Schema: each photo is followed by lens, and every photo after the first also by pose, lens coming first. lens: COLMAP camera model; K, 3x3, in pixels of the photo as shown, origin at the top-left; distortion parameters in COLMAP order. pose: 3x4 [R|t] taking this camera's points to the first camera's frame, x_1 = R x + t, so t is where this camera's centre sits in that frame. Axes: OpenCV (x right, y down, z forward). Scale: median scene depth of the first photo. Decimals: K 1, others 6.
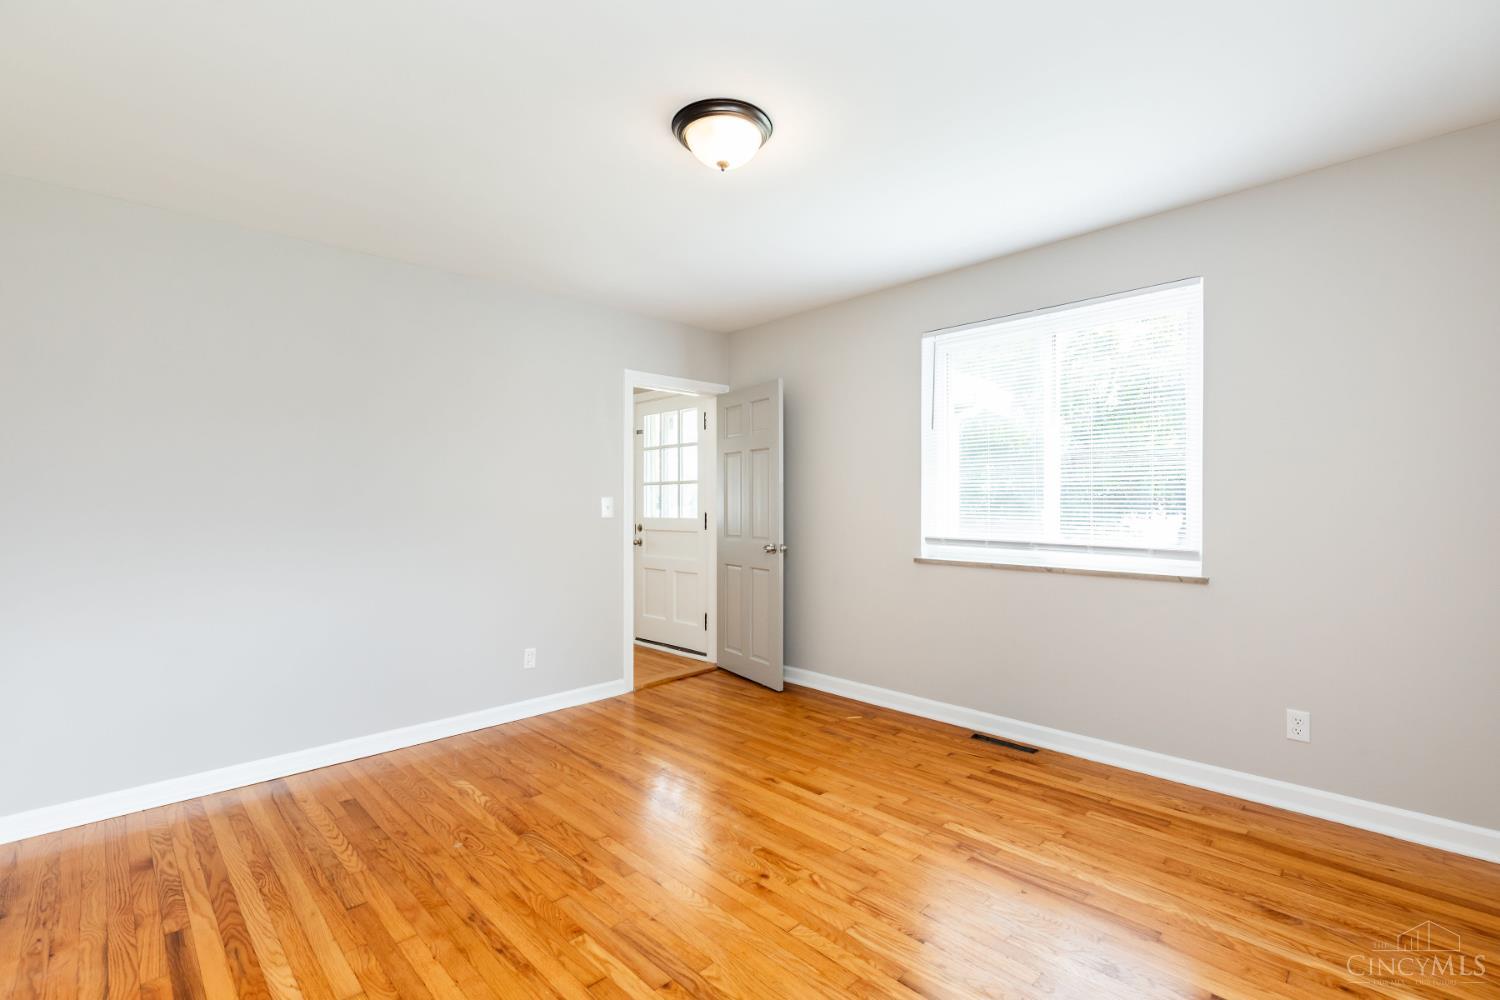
lens RADIAL K [[675.9, 0, 746.4], [0, 675.9, 497.7], [0, 0, 1]] dist [0.002166, -0.001172]
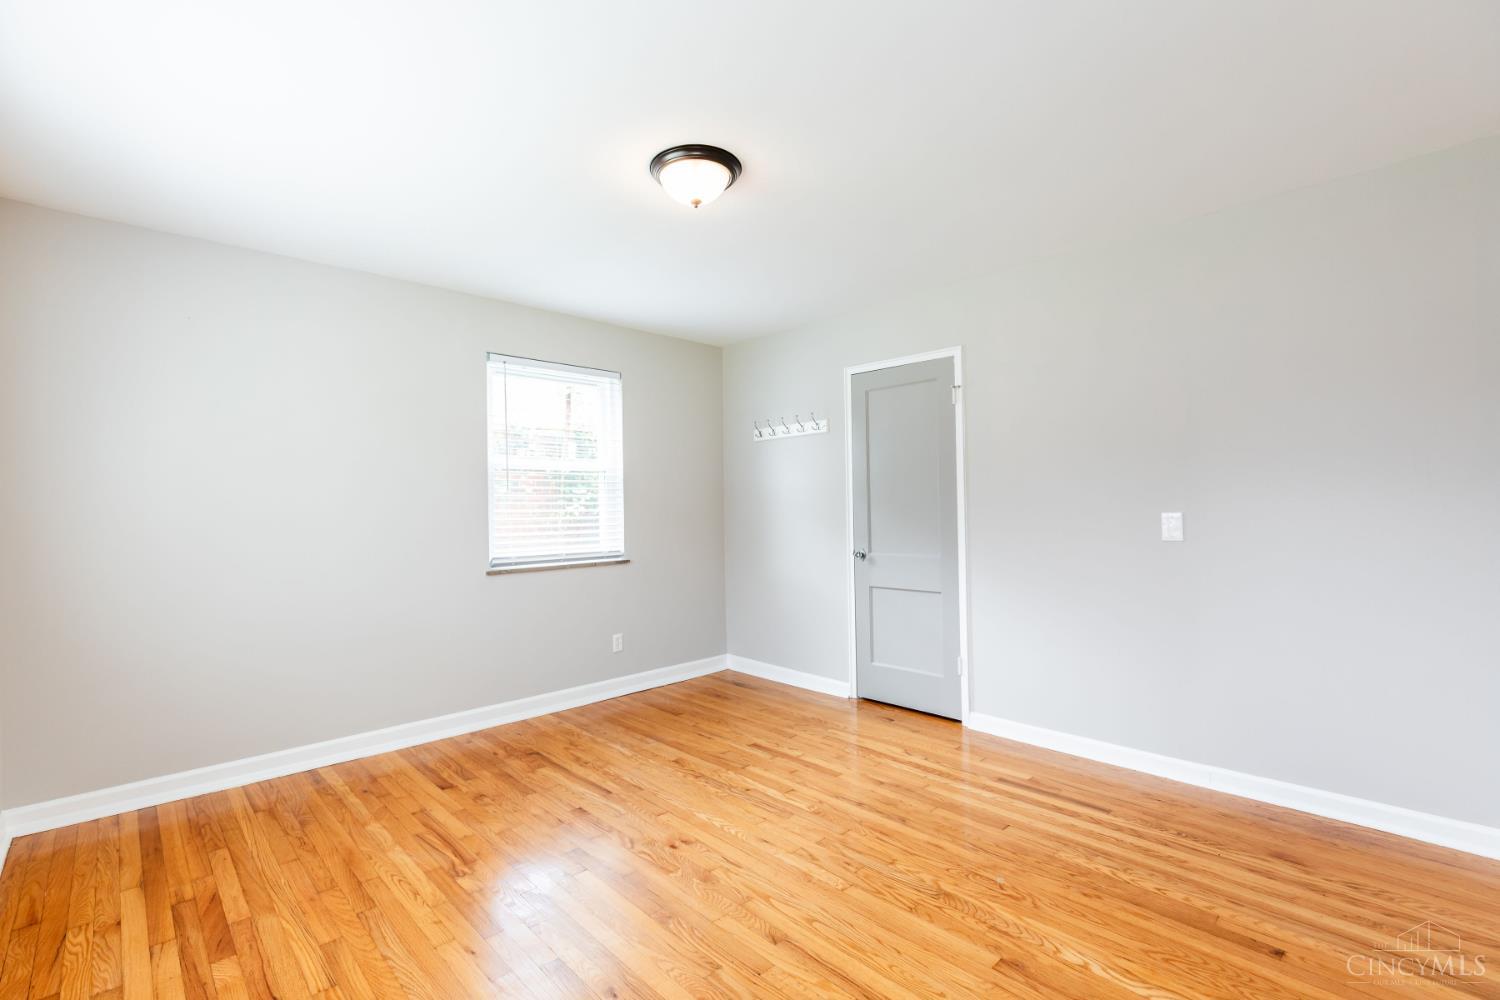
lens RADIAL K [[675.9, 0, 751.2], [0, 675.9, 505.0], [0, 0, 1]] dist [0.002166, -0.001172]
pose [[-0.999676, 0.024982, 0.004805, -0.121016], [0.024935, 0.999643, -0.009600, 0.010714], [-0.005043, -0.009477, -0.999942, 2.138941]]
